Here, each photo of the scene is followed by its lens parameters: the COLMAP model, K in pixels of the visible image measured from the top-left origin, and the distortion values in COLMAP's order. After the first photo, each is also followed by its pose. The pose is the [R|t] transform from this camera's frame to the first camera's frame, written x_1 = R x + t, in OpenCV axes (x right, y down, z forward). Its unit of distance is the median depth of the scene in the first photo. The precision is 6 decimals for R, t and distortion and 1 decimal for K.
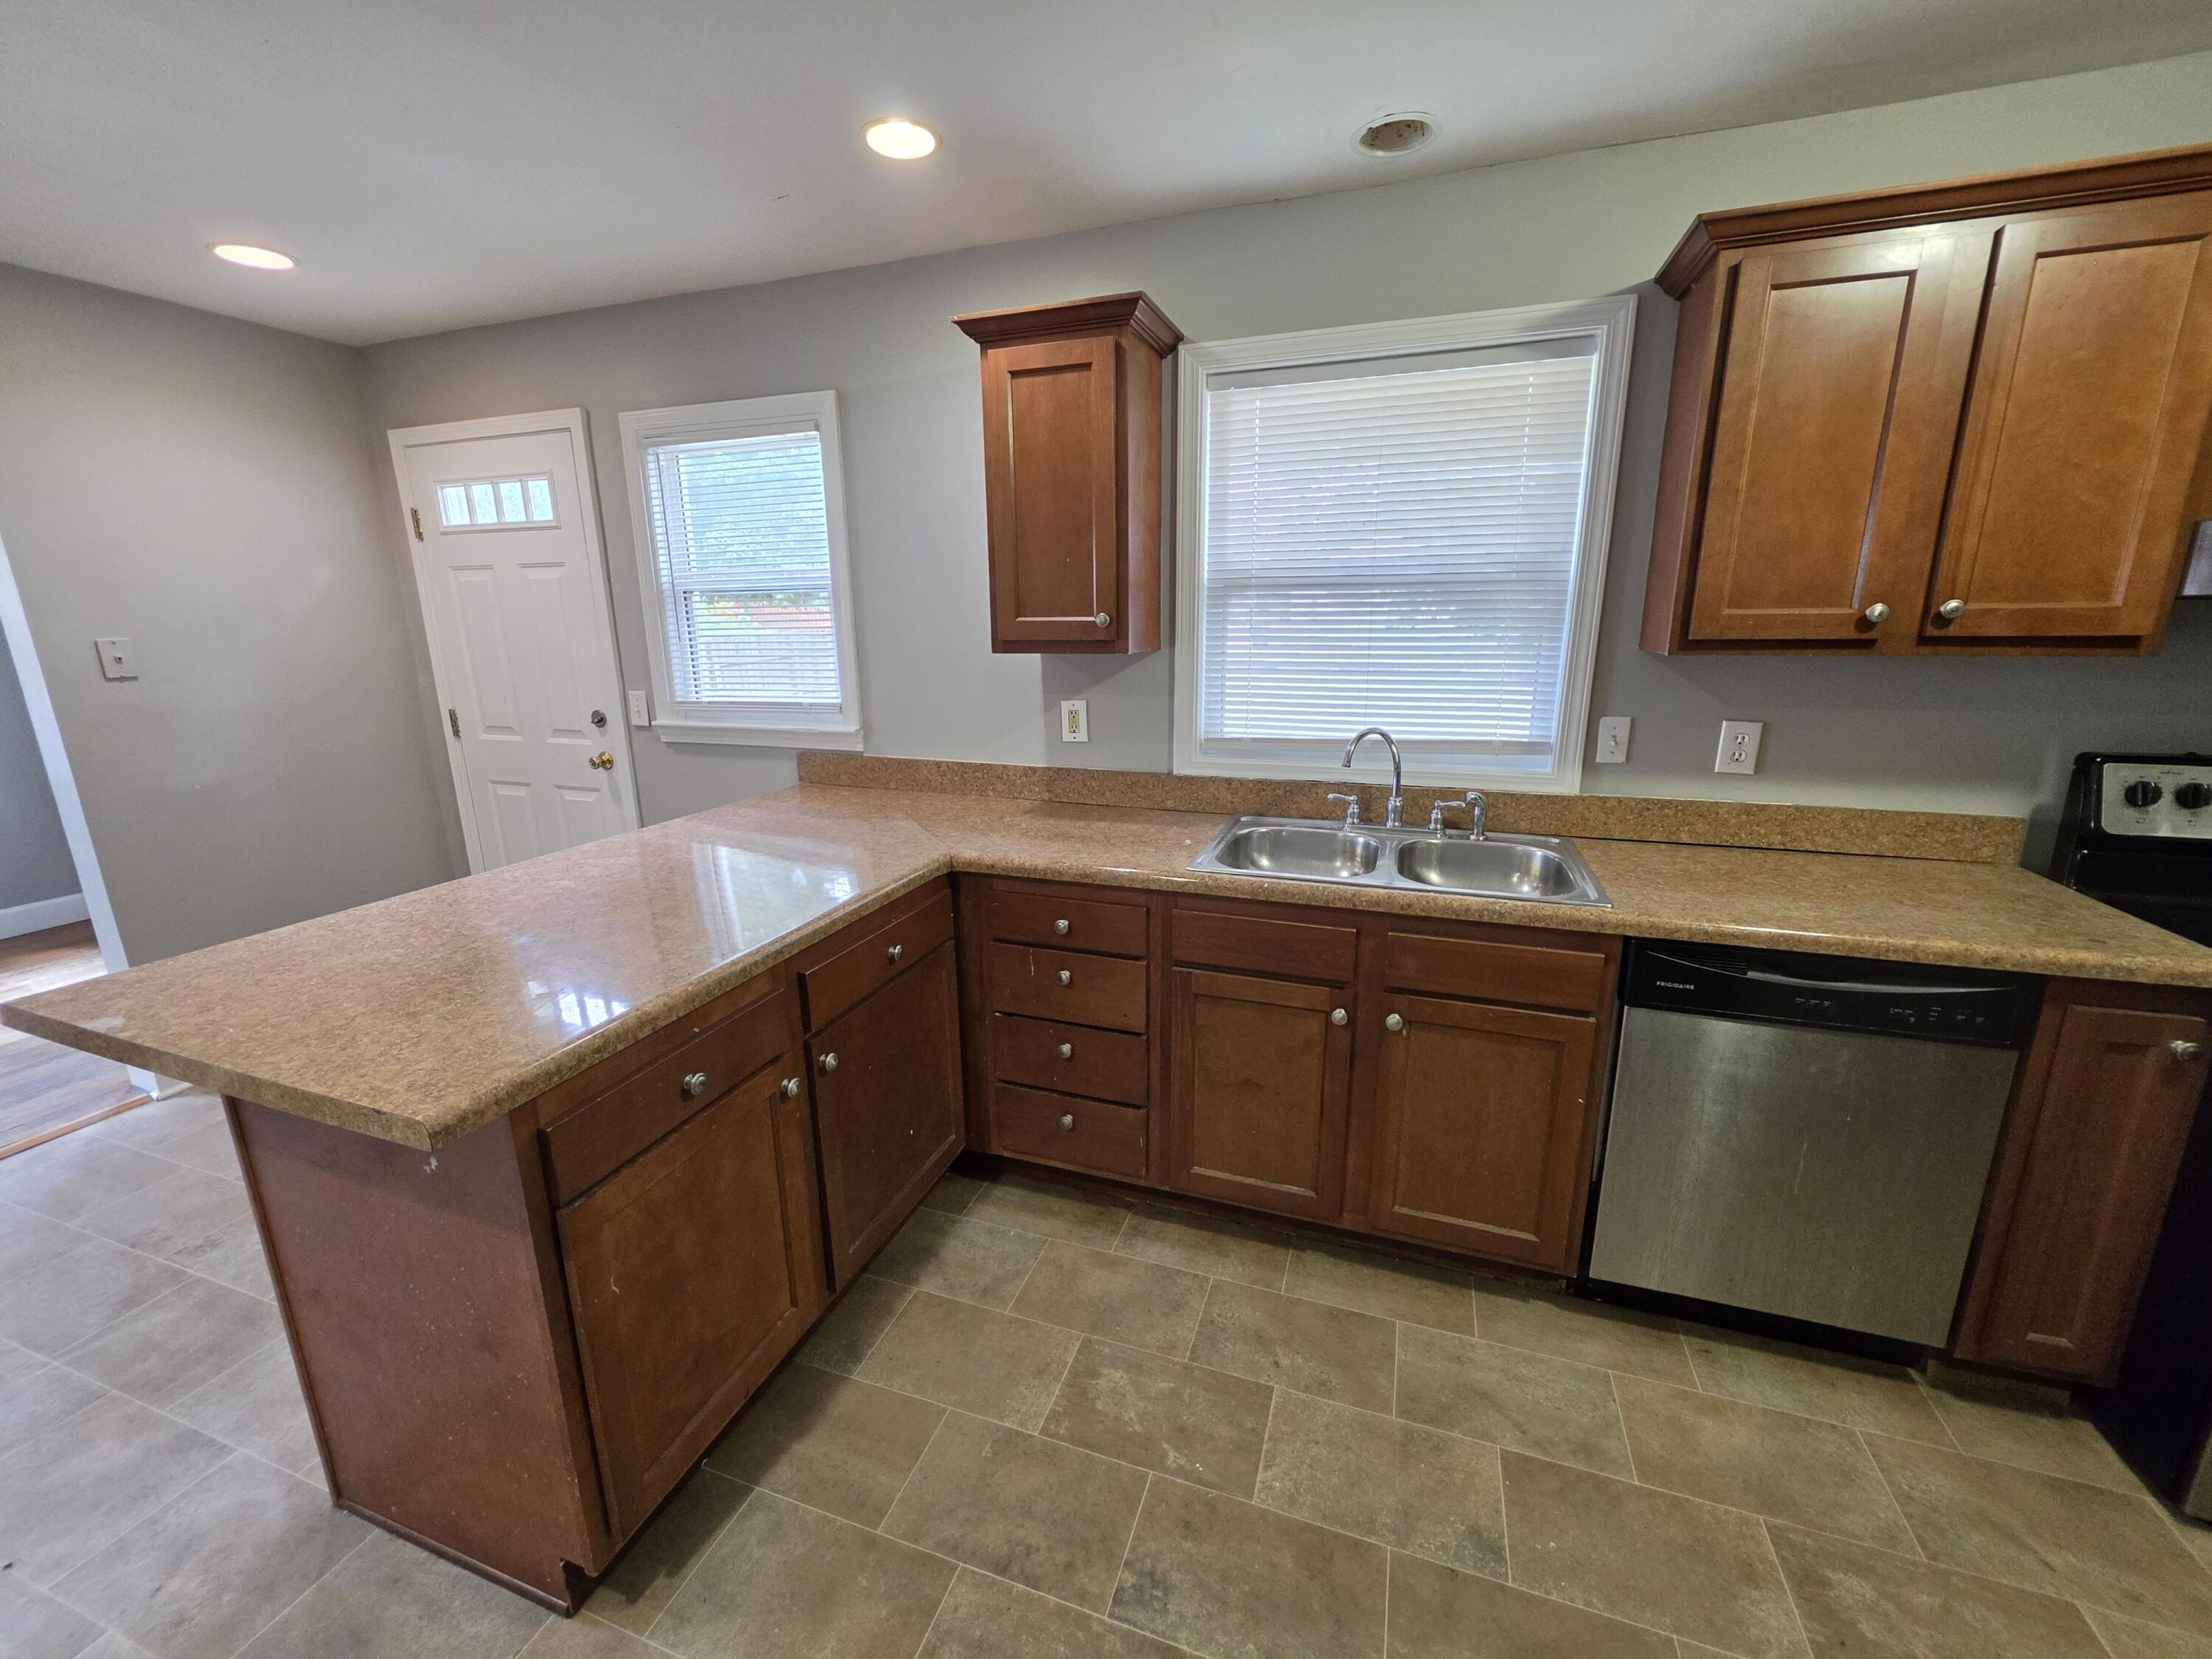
lens RADIAL K [[882.0, 0, 1107.6], [0, 882.0, 825.5], [0, 0, 1]] dist [-0.001515, 0.000153]
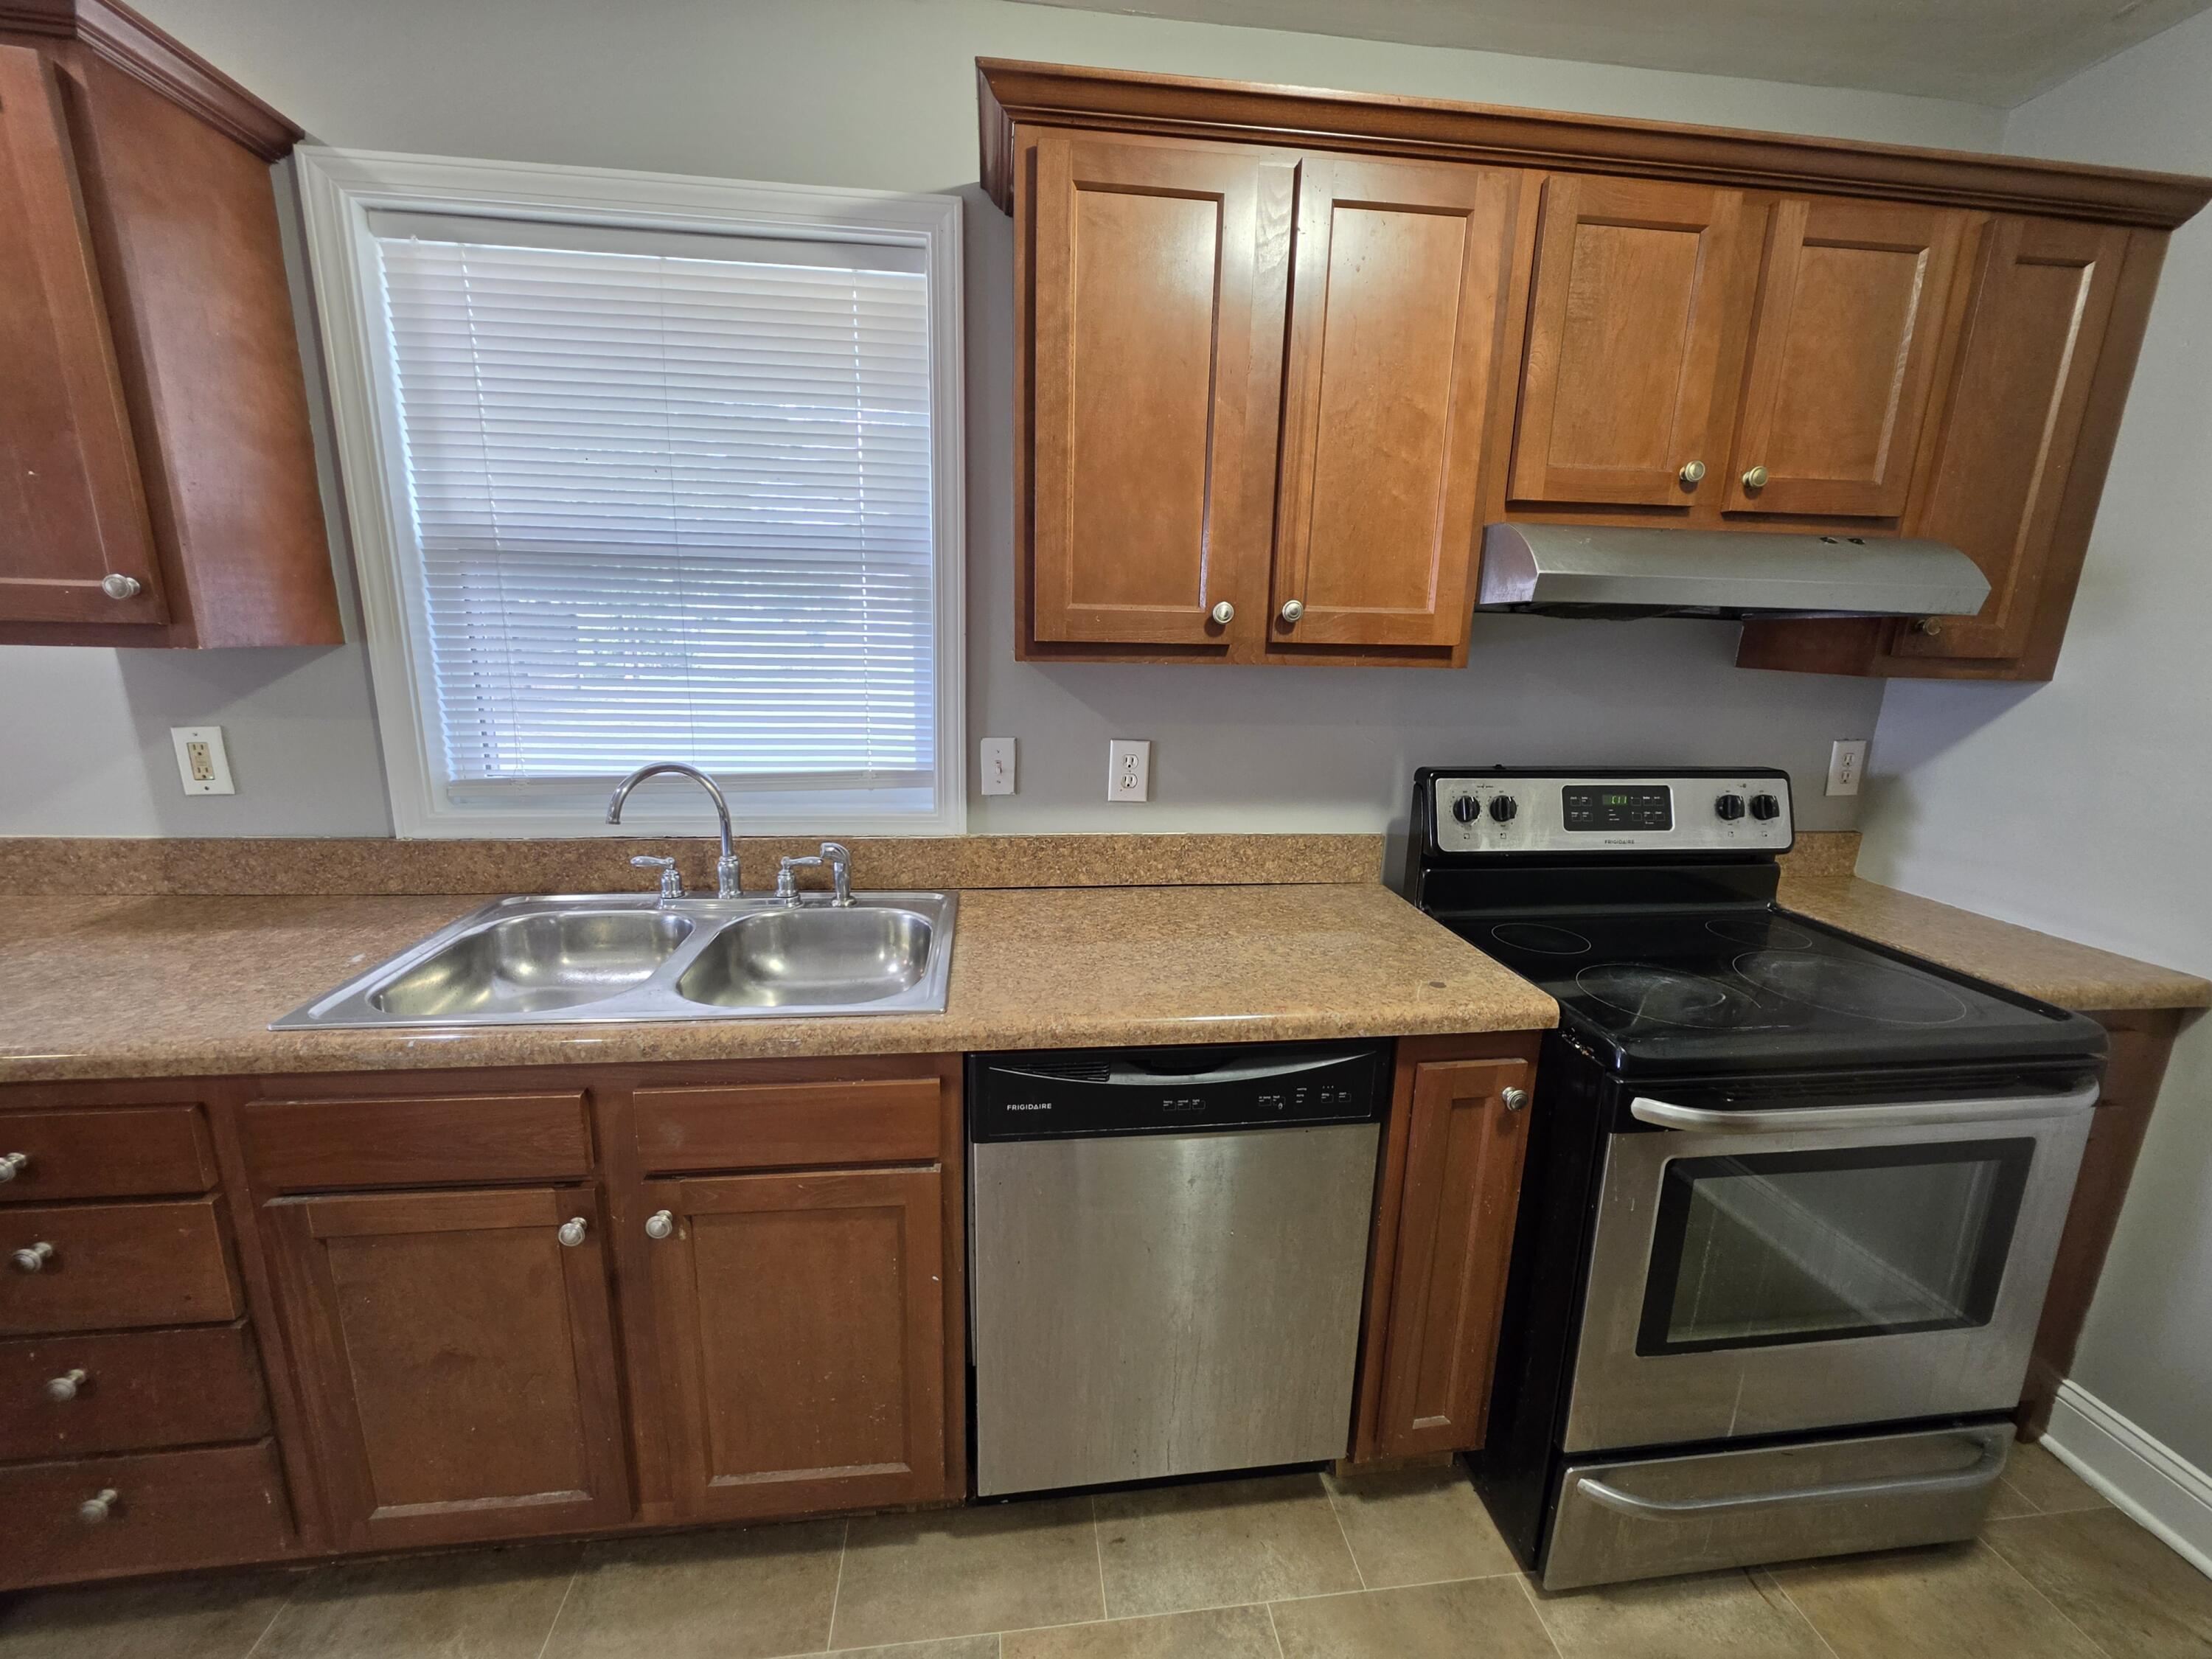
lens RADIAL K [[882.0, 0, 1098.7], [0, 882.0, 826.1], [0, 0, 1]] dist [-0.001515, 0.000153]
pose [[0.897418, -0.068729, 0.435796, 0.345086], [0.071480, 0.997391, 0.010102, -0.050244], [-0.435353, 0.022085, 0.899989, 0.268861]]
